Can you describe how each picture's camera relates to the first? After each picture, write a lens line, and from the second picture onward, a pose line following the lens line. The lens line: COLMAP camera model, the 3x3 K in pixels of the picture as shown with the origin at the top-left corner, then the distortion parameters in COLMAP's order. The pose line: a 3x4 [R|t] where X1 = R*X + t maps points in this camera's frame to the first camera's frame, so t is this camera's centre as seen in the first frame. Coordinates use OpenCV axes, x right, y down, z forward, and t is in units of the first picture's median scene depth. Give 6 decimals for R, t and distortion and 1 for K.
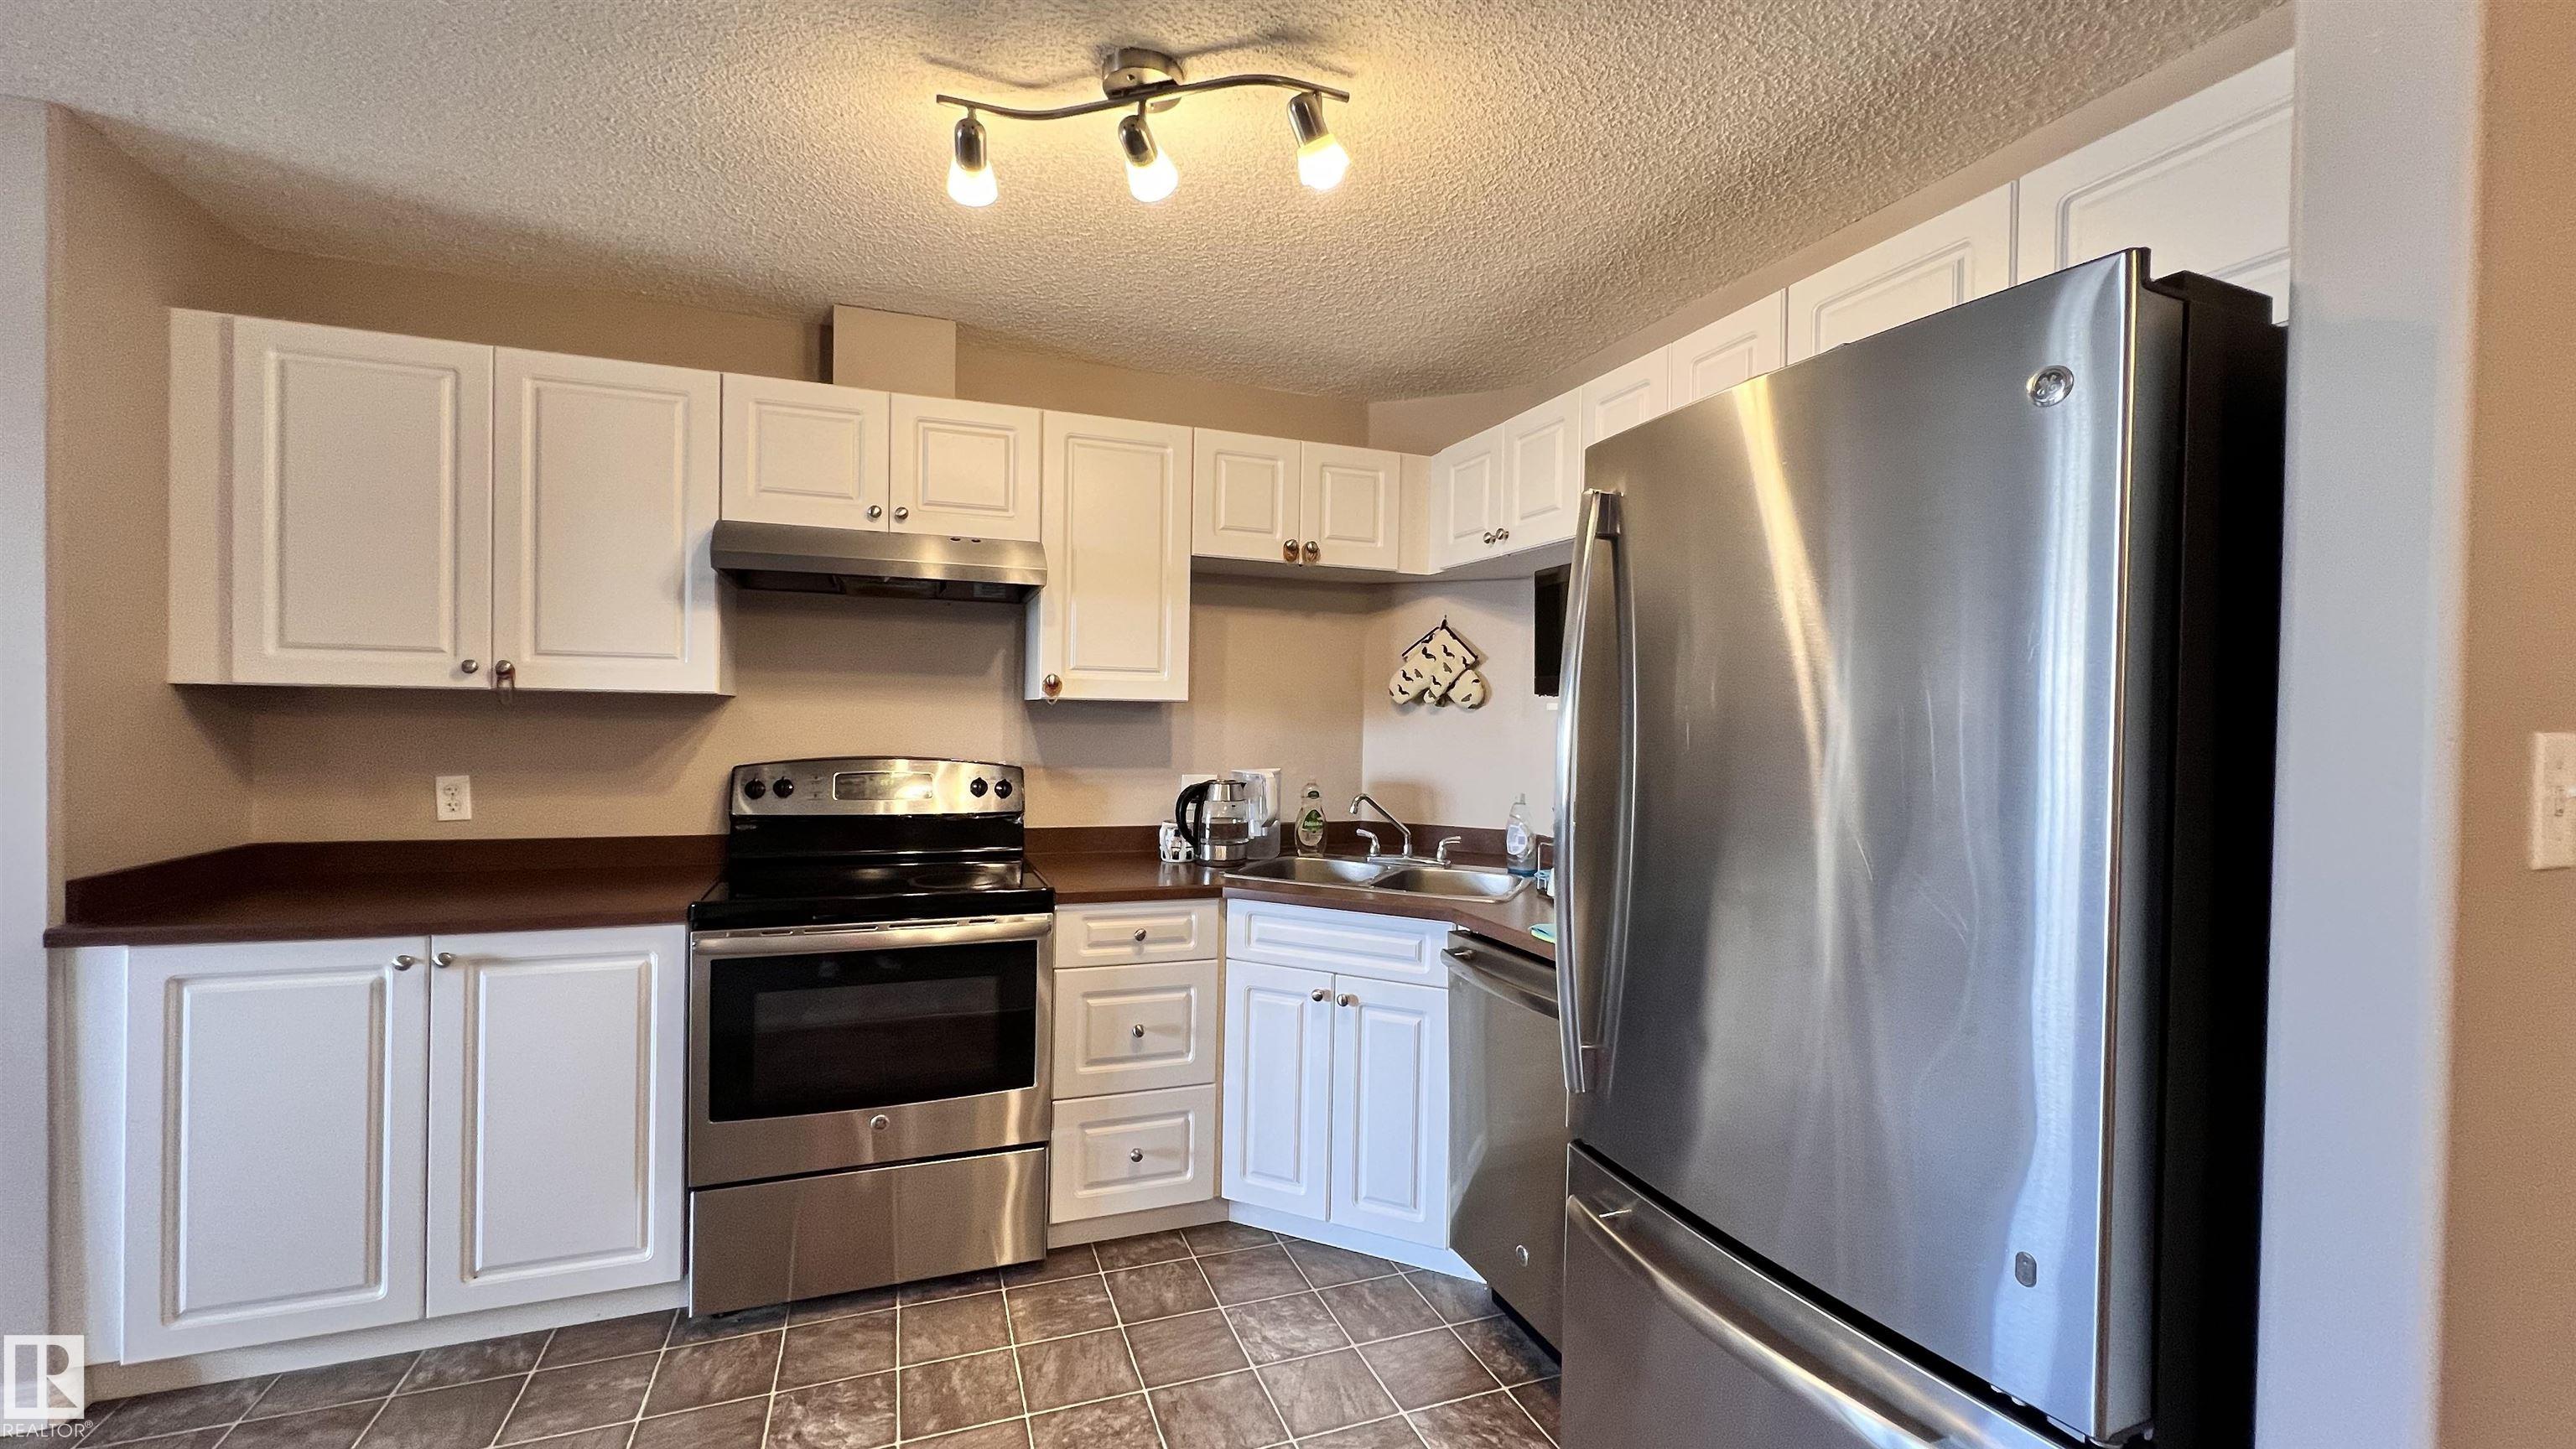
lens RADIAL K [[1030.4, 0, 1287.7], [0, 1030.4, 731.4], [0, 0, 1]] dist [-0.001856, 0.000362]
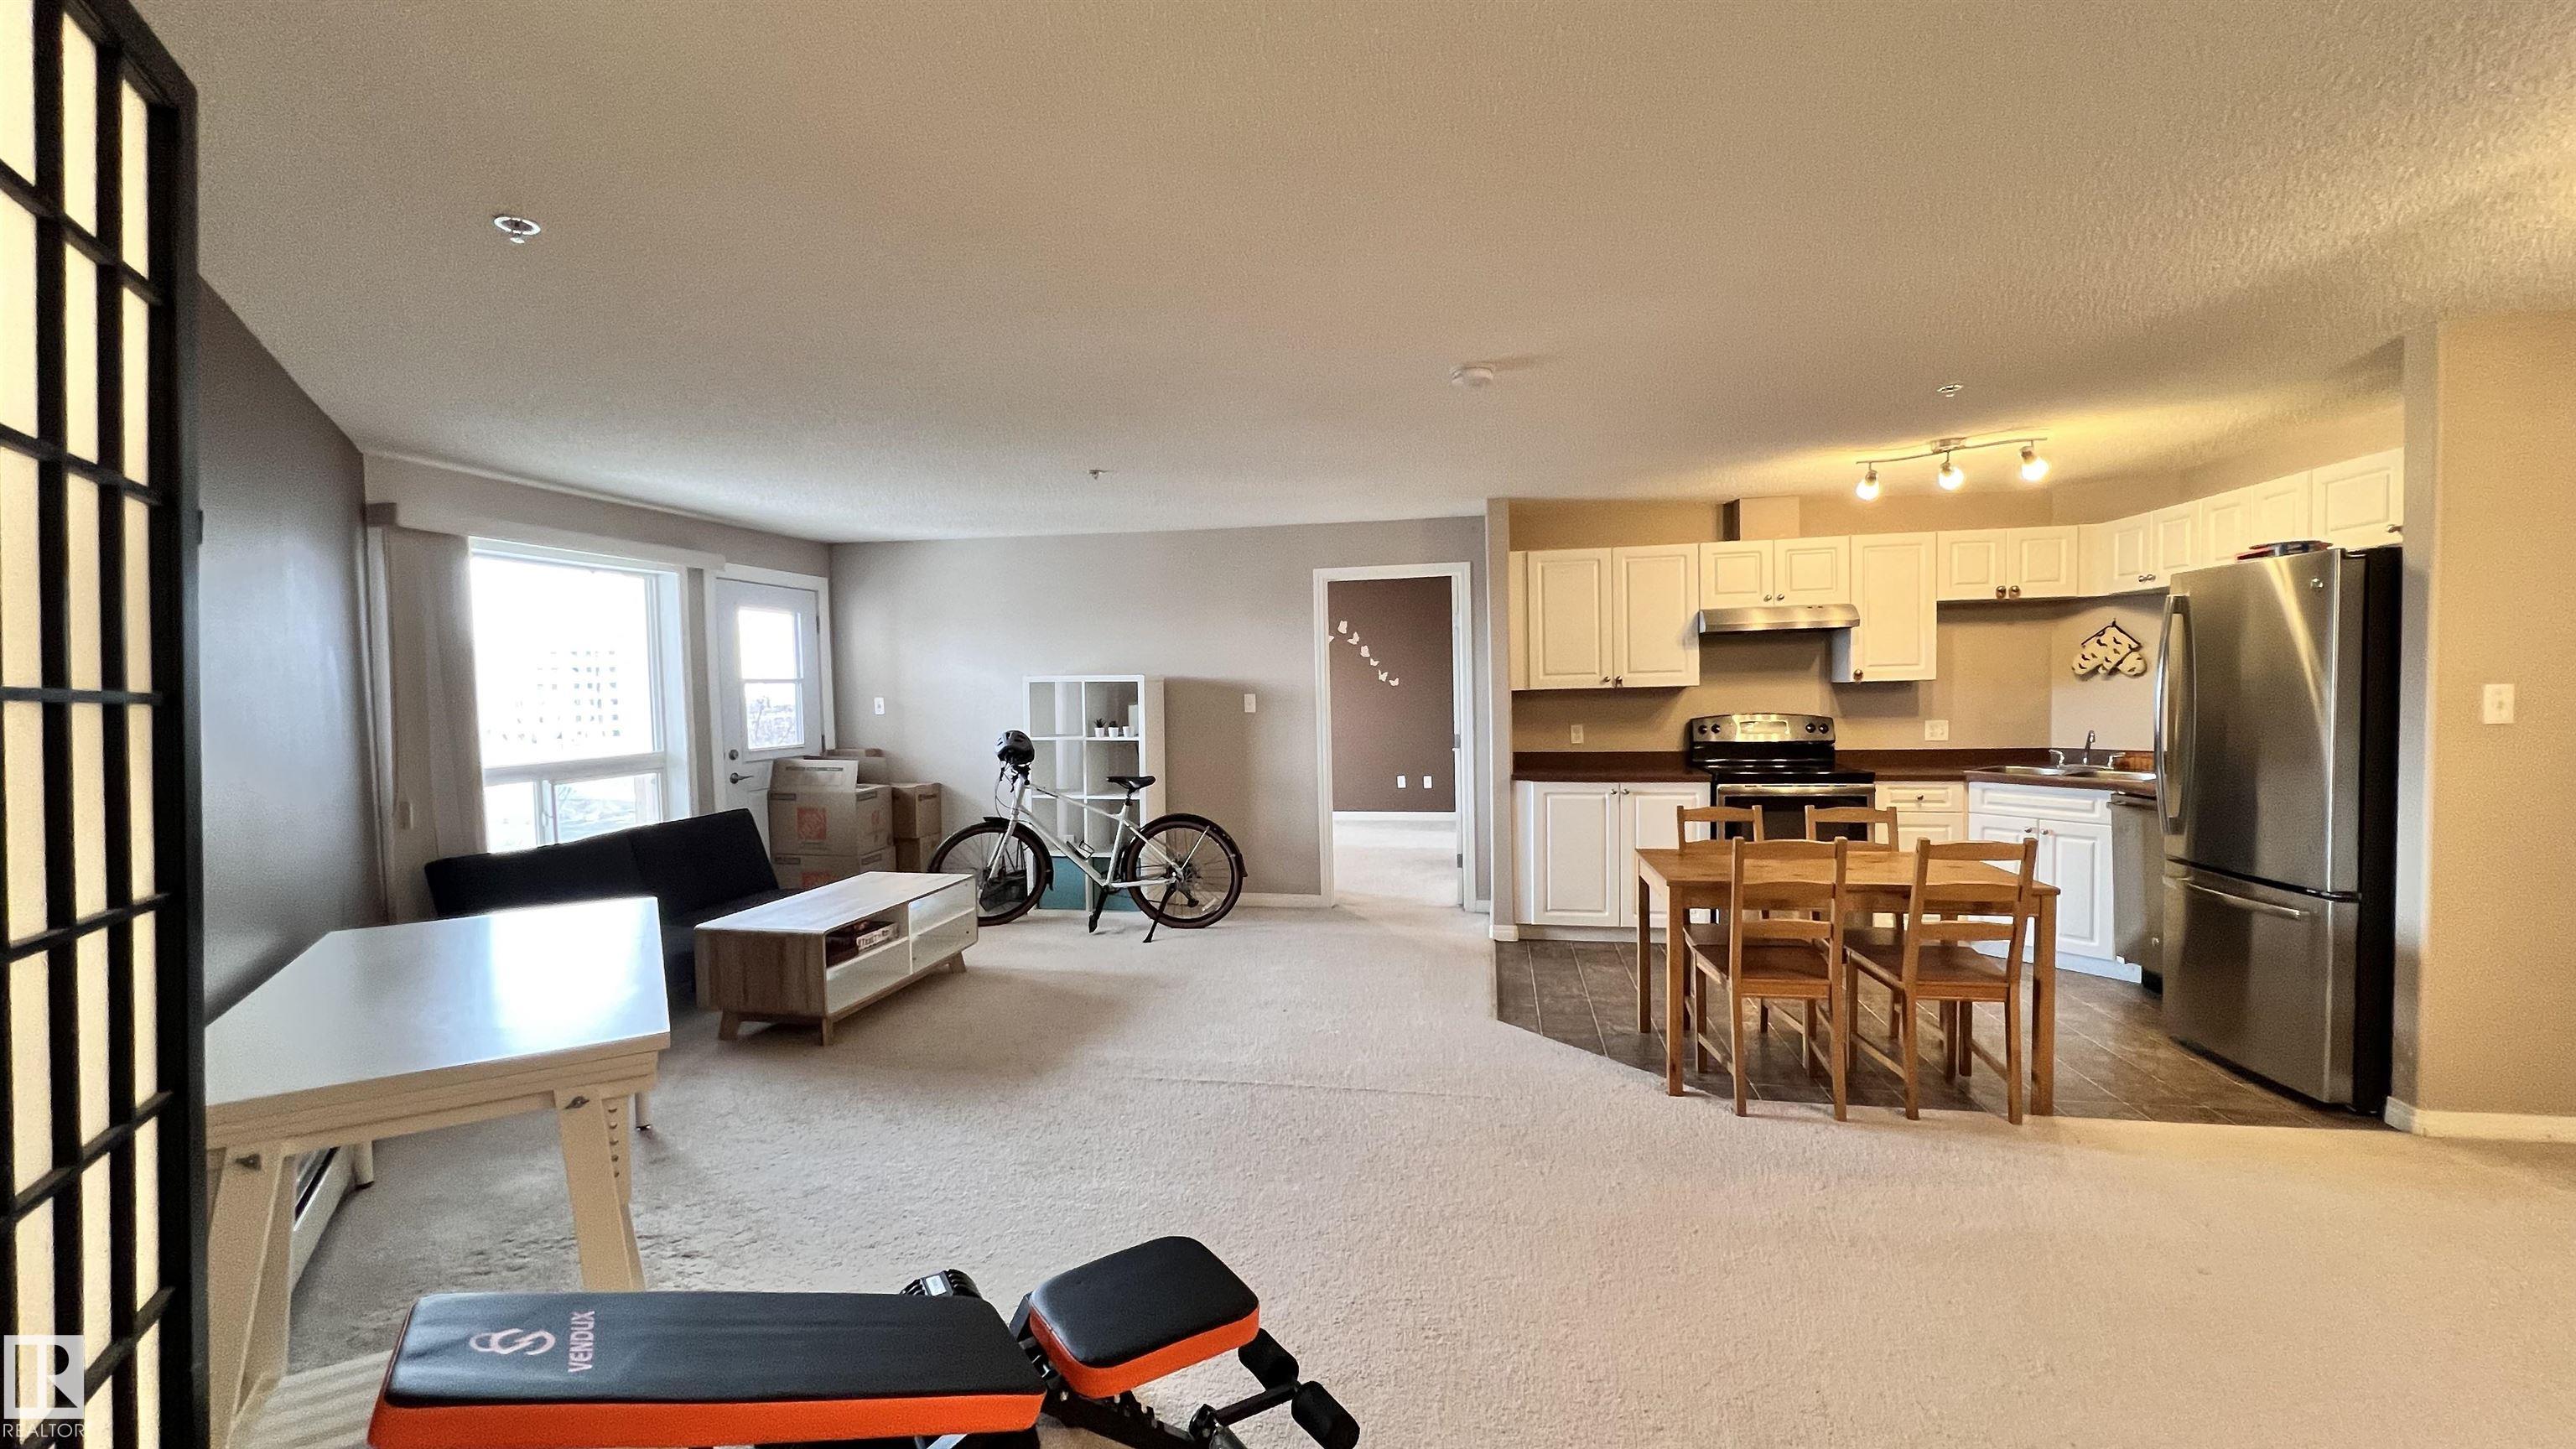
lens RADIAL K [[1030.4, 0, 1290.7], [0, 1030.4, 727.4], [0, 0, 1]] dist [-0.001856, 0.000362]
pose [[0.851428, -0.016791, -0.524202, -0.130187], [0.029079, 0.999461, 0.015216, -0.006615], [0.523664, -0.028199, 0.851458, -1.335242]]
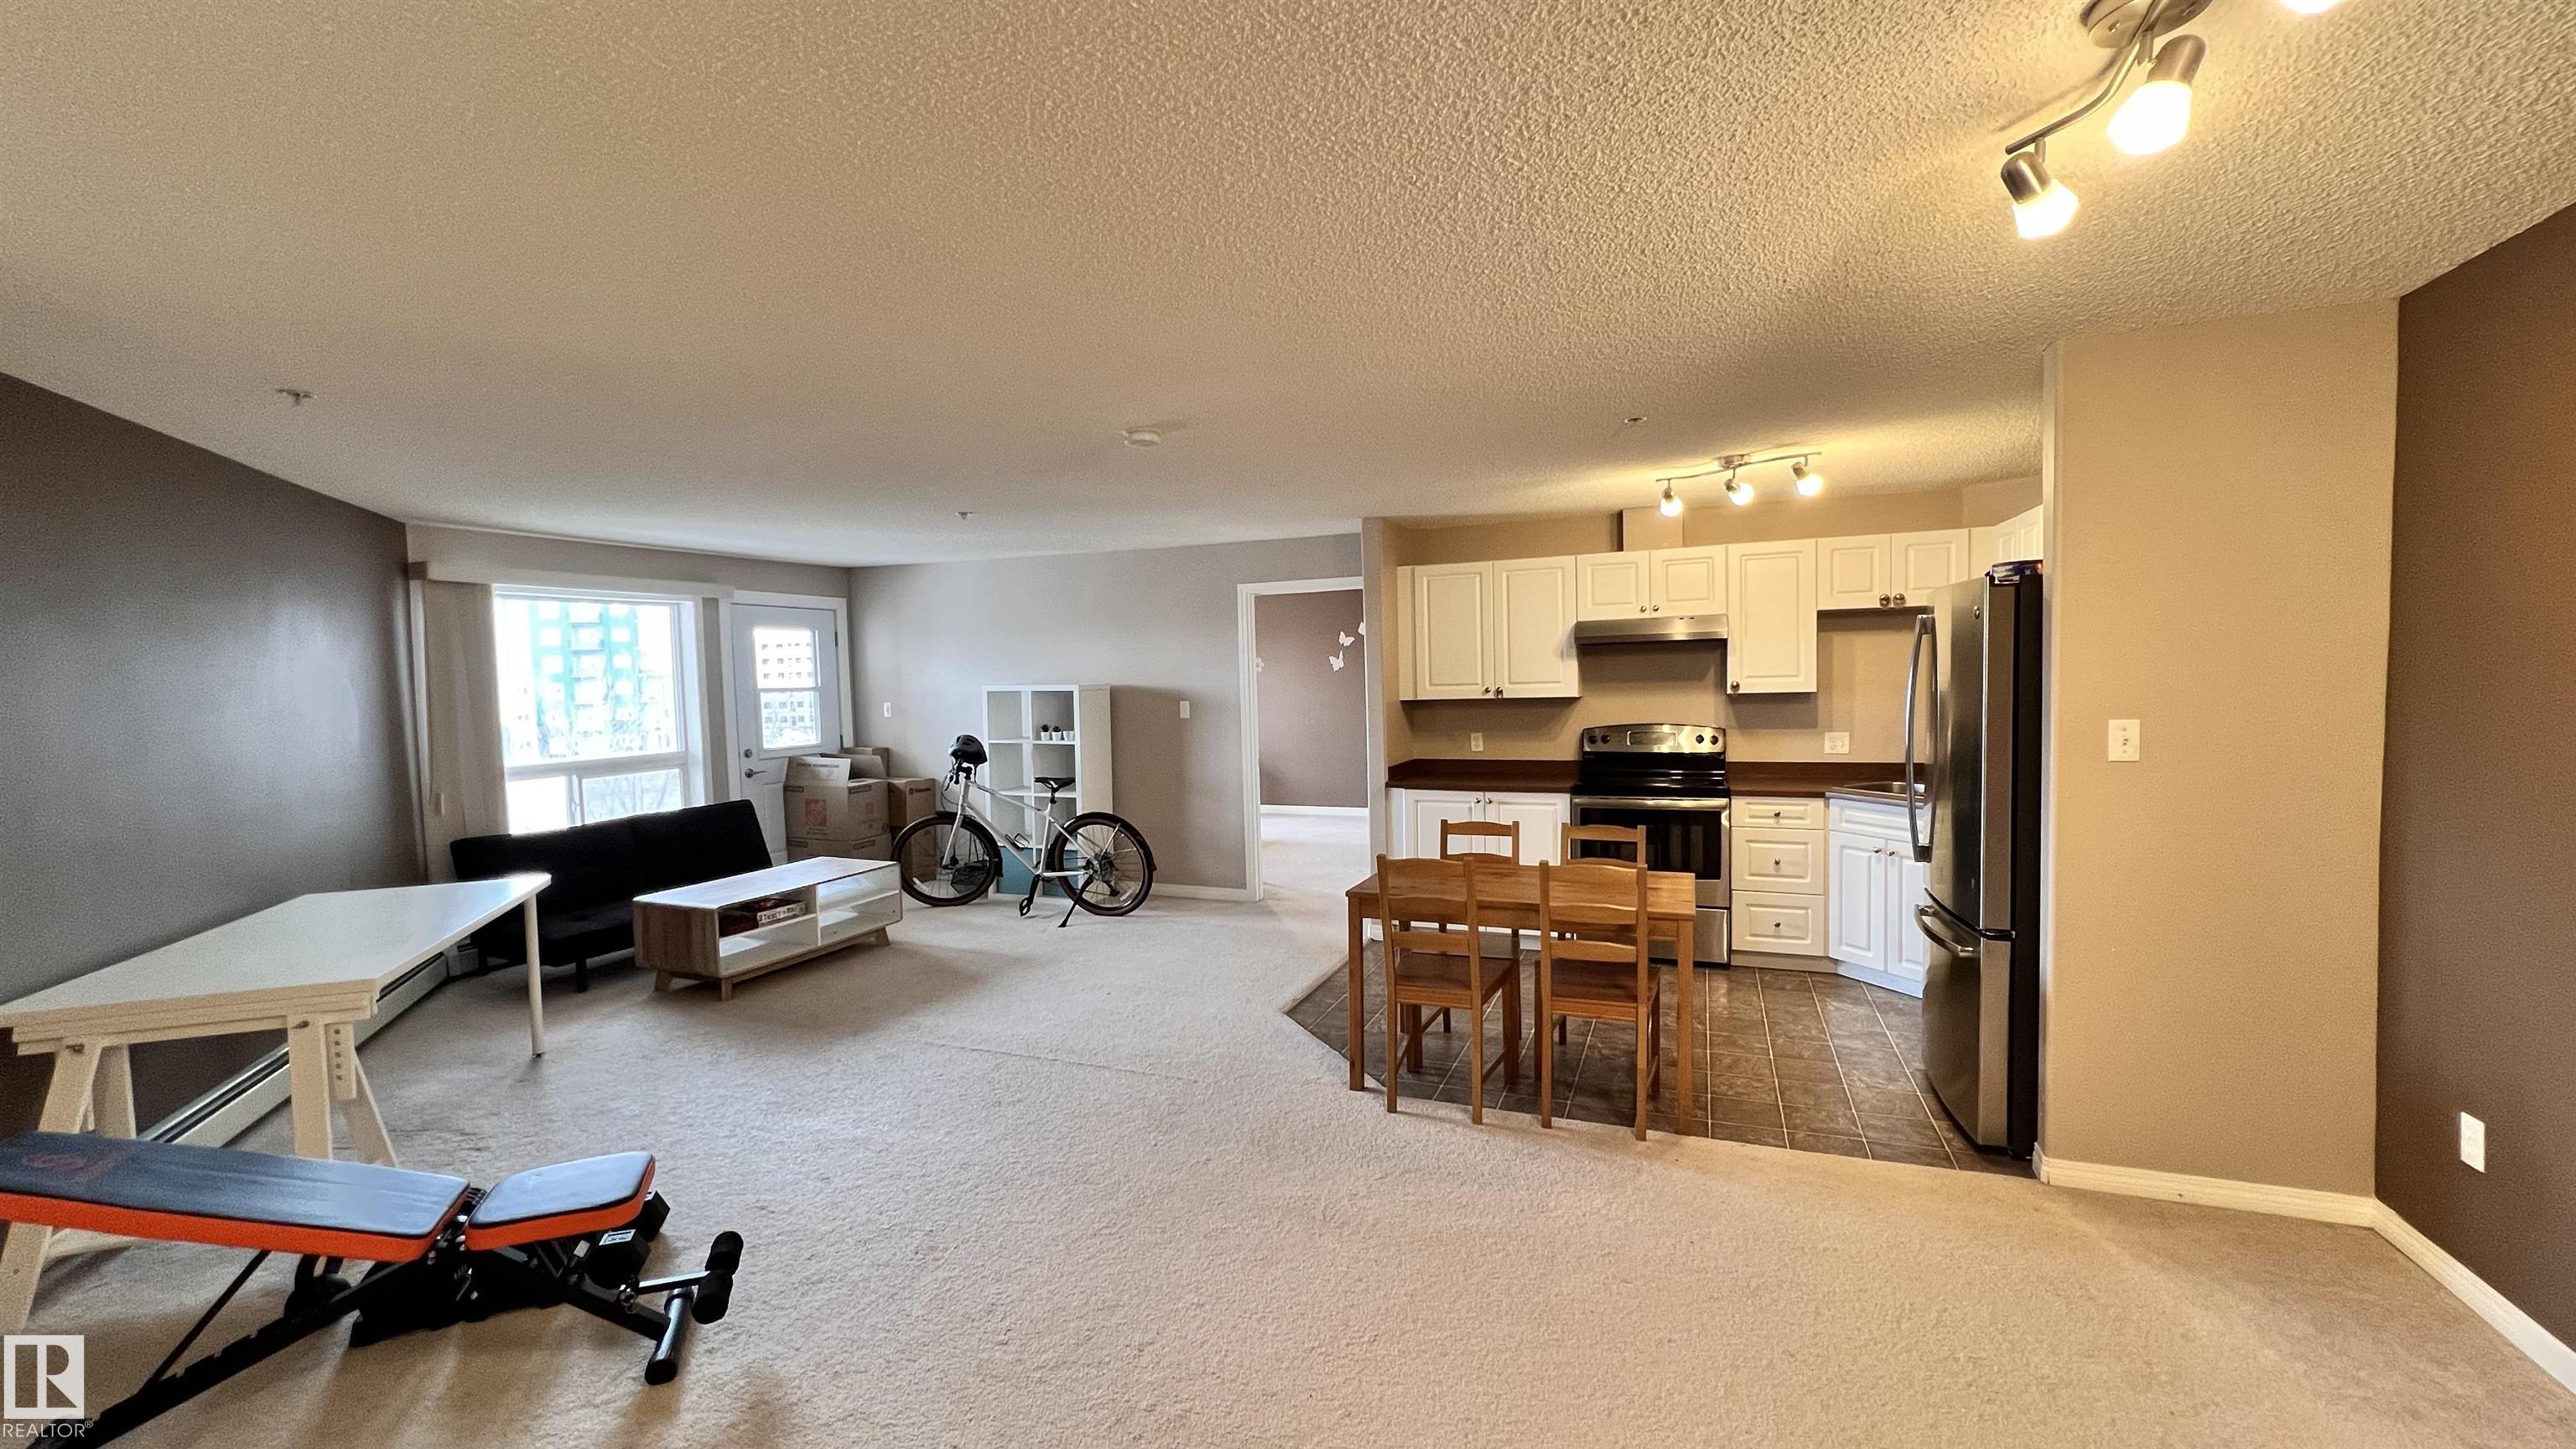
lens RADIAL K [[1030.4, 0, 1289.3], [0, 1030.4, 725.8], [0, 0, 1]] dist [-0.001856, 0.000362]
pose [[0.736117, -0.005442, -0.676832, 0.495509], [0.028036, 0.999355, 0.022458, -0.040622], [0.676273, -0.035507, 0.735795, -1.060523]]
